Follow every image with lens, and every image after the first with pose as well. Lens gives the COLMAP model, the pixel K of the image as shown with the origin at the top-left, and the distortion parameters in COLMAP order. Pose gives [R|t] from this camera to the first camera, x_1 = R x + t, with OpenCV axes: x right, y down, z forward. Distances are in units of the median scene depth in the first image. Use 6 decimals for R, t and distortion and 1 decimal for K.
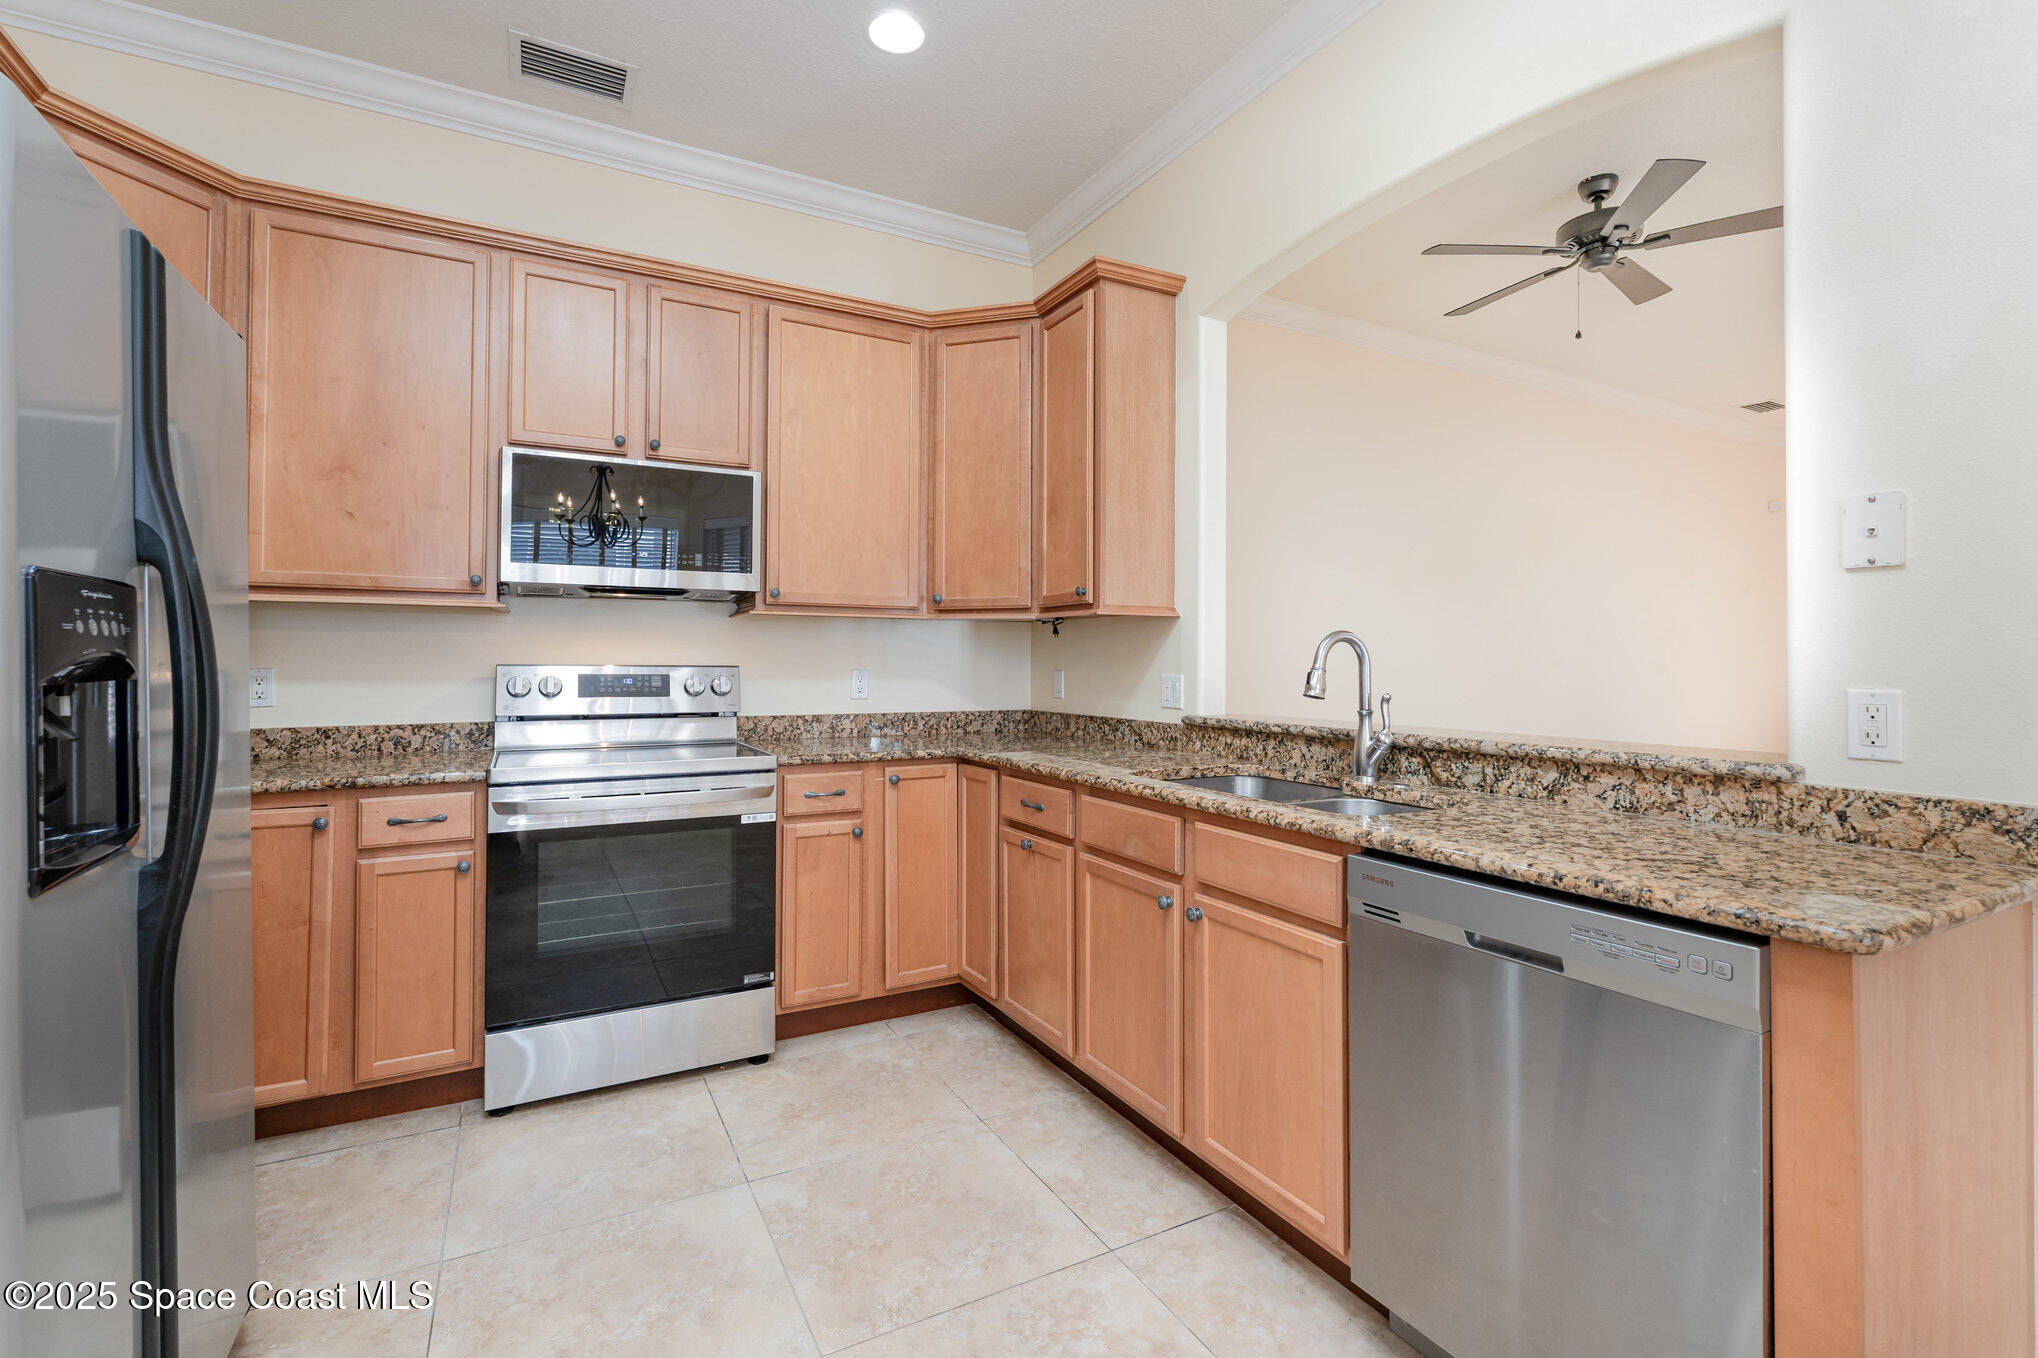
lens RADIAL K [[903.0, 0, 1017.5], [0, 903.0, 661.6], [0, 0, 1]] dist [-0.004100, 0.000612]
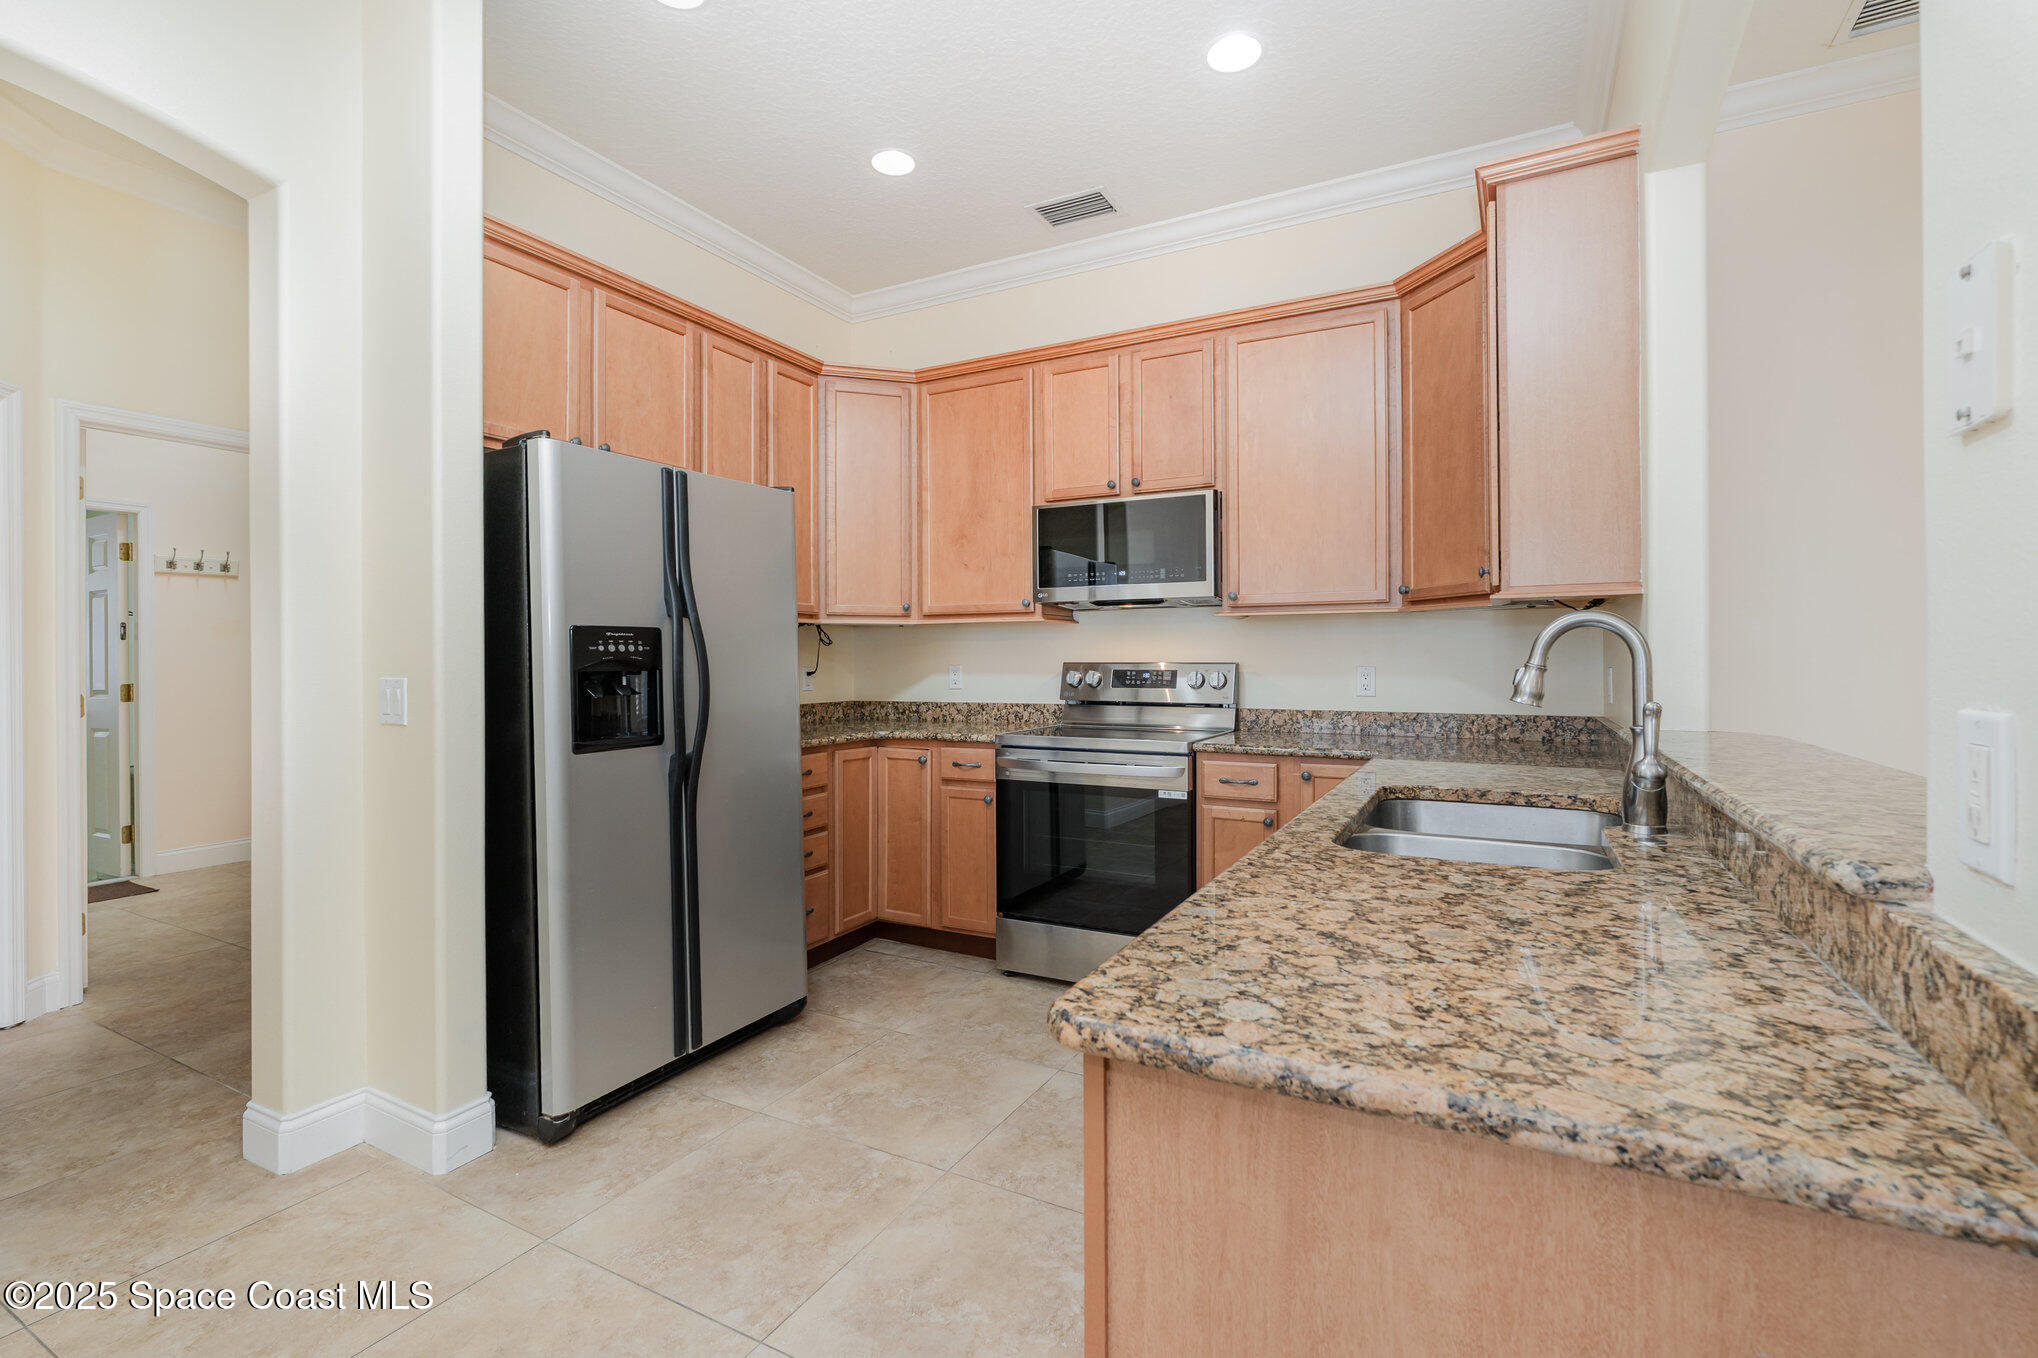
lens RADIAL K [[903.0, 0, 1033.2], [0, 903.0, 672.3], [0, 0, 1]] dist [-0.004100, 0.000612]
pose [[0.561237, 0.006375, -0.827630, 0.542404], [0.006367, 0.999907, 0.012020, 0.001745], [0.827630, -0.012016, 0.561145, 0.196008]]
